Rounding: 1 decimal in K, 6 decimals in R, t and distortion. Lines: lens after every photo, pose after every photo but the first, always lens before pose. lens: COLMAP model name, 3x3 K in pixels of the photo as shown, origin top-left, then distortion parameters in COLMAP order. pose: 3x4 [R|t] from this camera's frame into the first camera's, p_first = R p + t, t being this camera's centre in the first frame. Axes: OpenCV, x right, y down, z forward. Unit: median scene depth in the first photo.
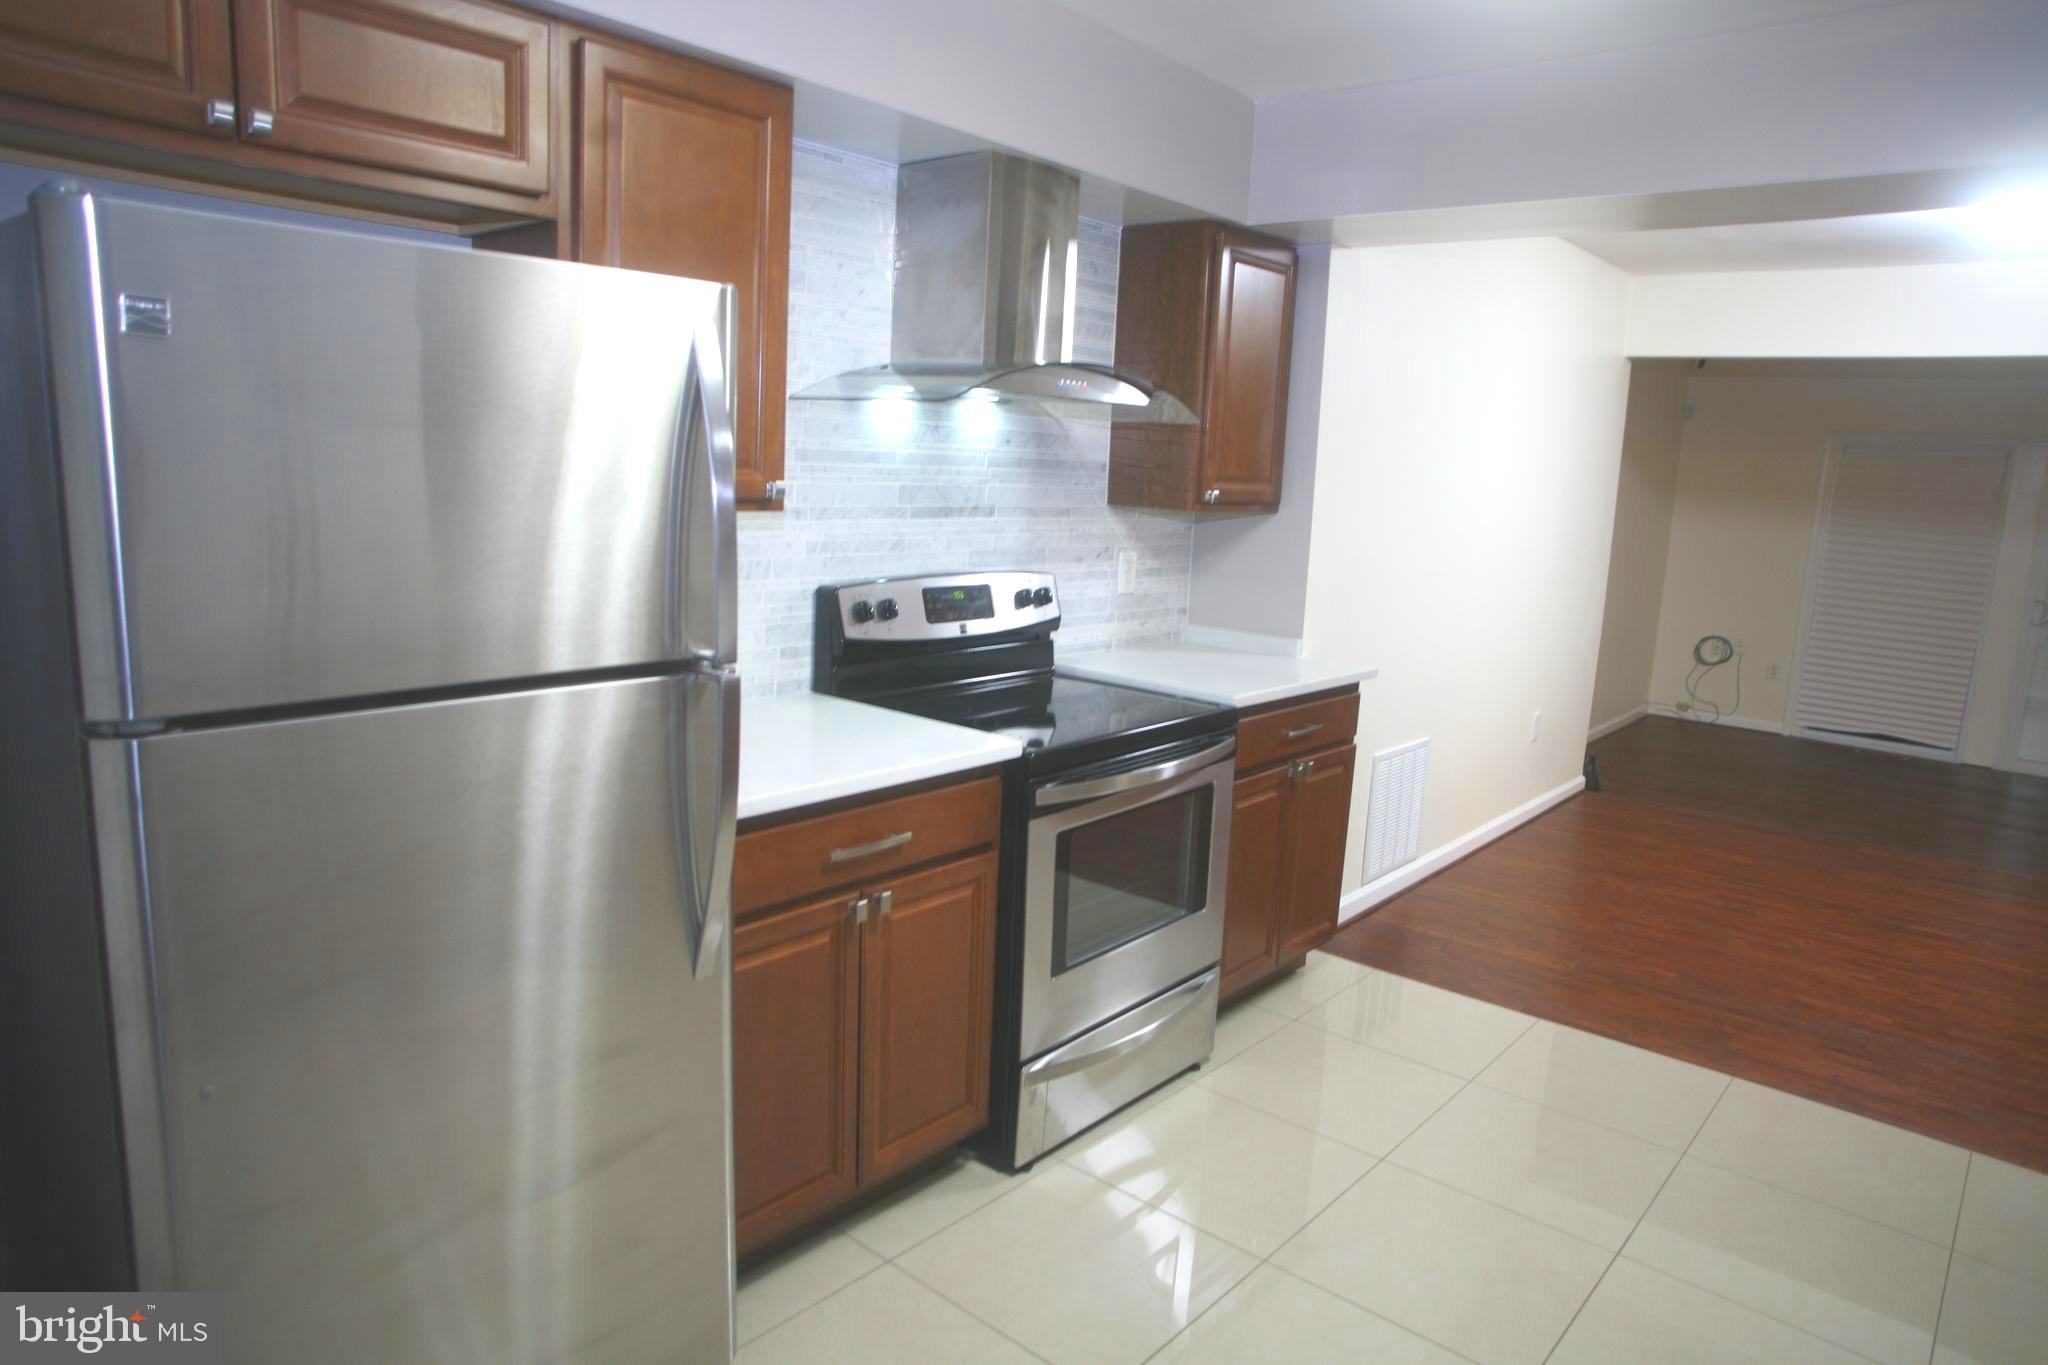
lens RADIAL K [[1279.4, 0, 1020.6], [0, 1279.4, 685.9], [0, 0, 1]] dist [-0.094833, 0.064911]
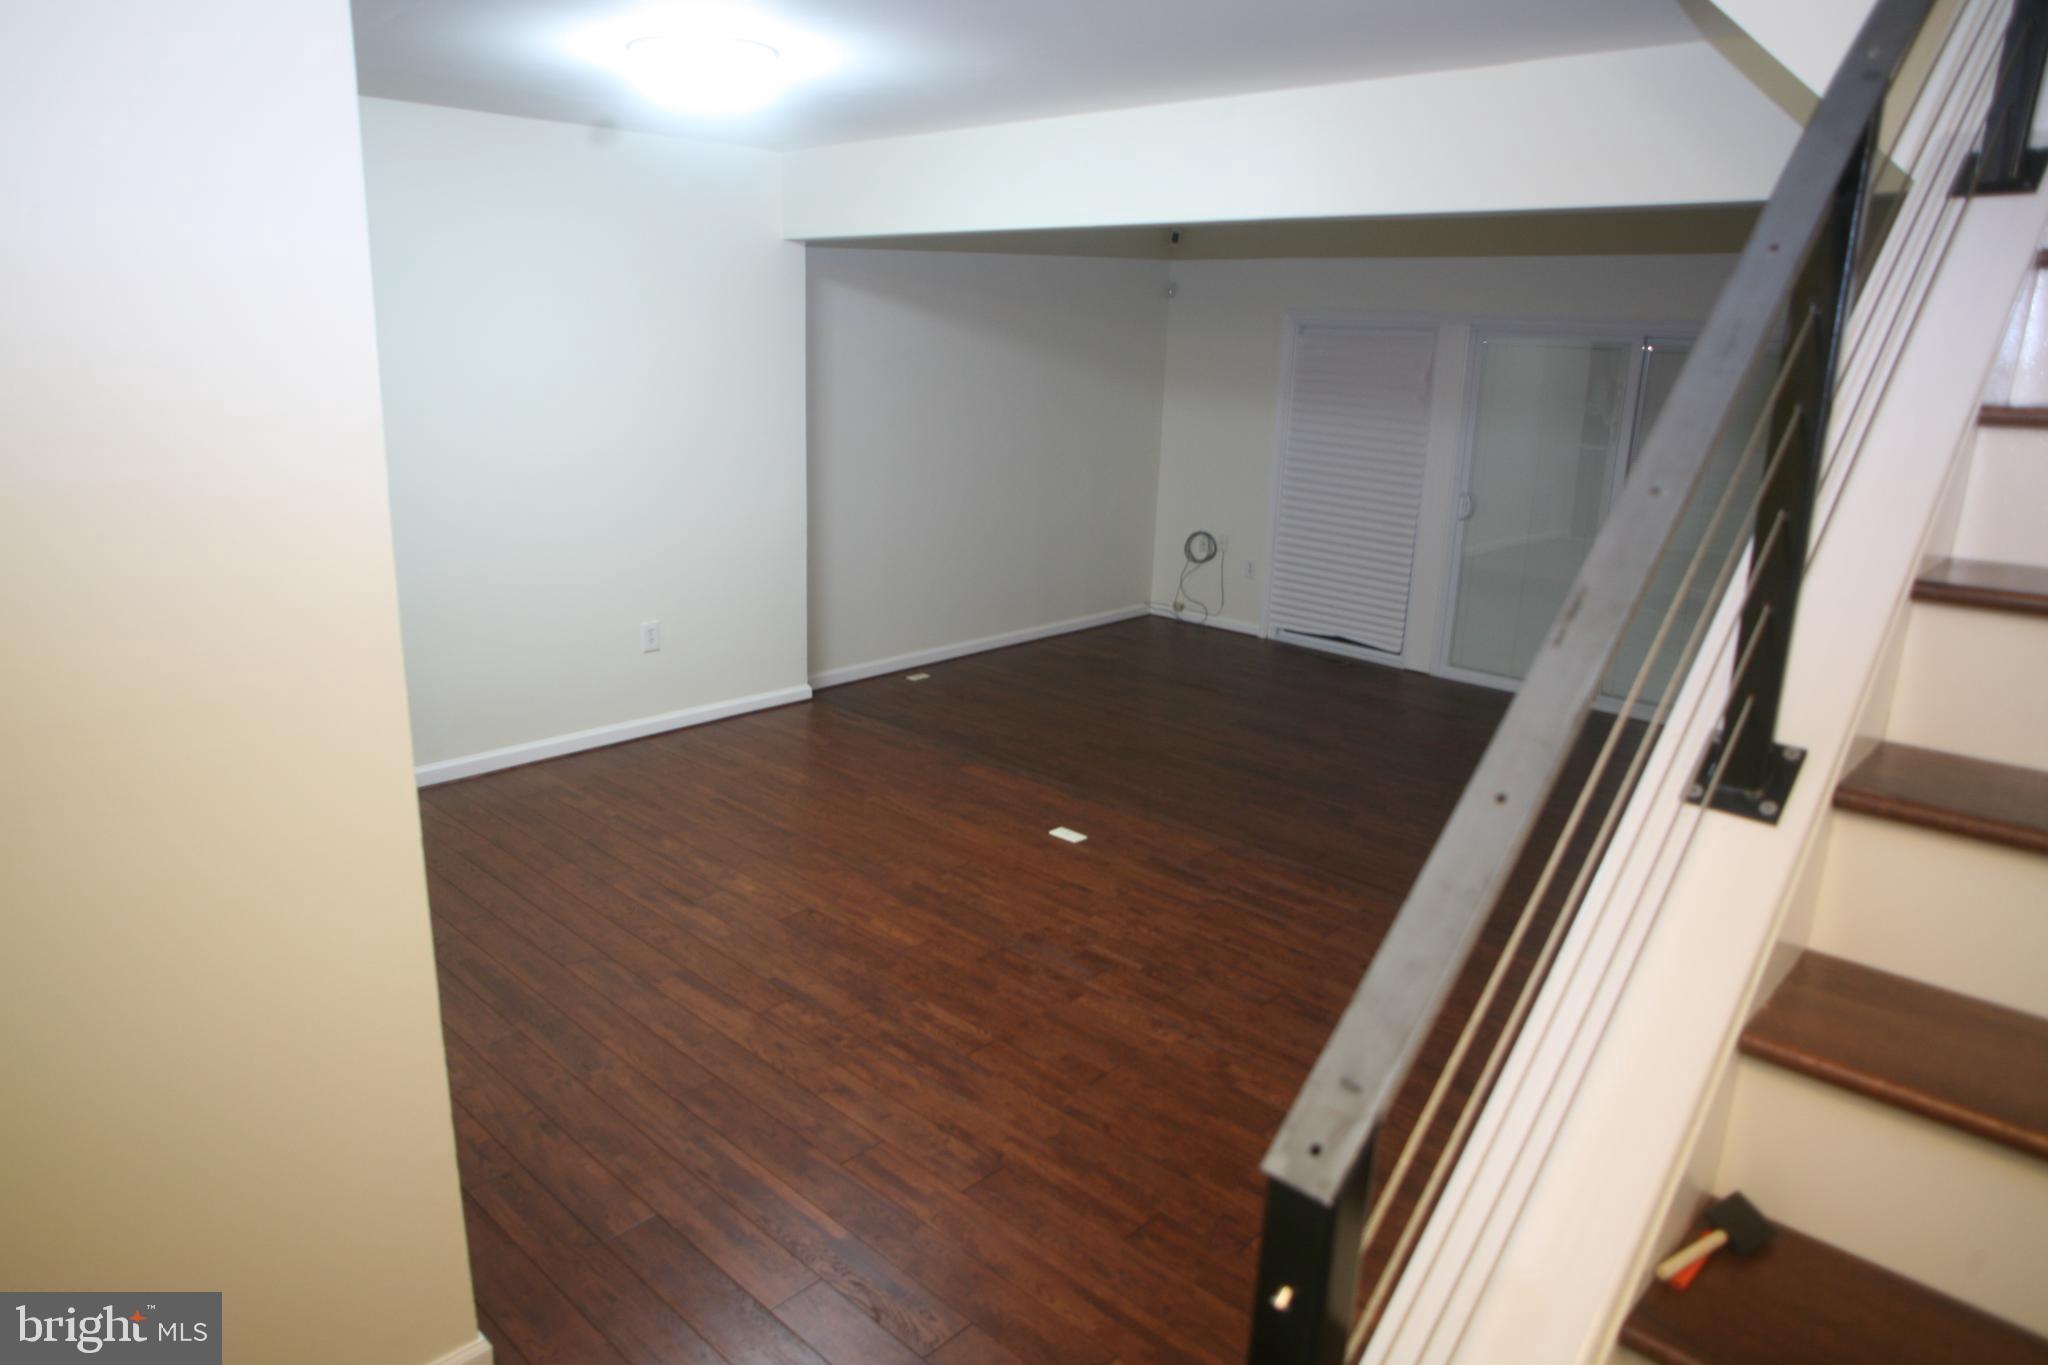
lens RADIAL K [[1273.4, 0, 1022.8], [0, 1273.4, 687.0], [0, 0, 1]] dist [-0.059237, 0.017850]
pose [[0.998494, 0.000513, -0.054855, 0.476298], [0.004335, 0.996091, 0.088231, -0.008306], [0.054686, -0.088336, 0.994588, 0.028413]]
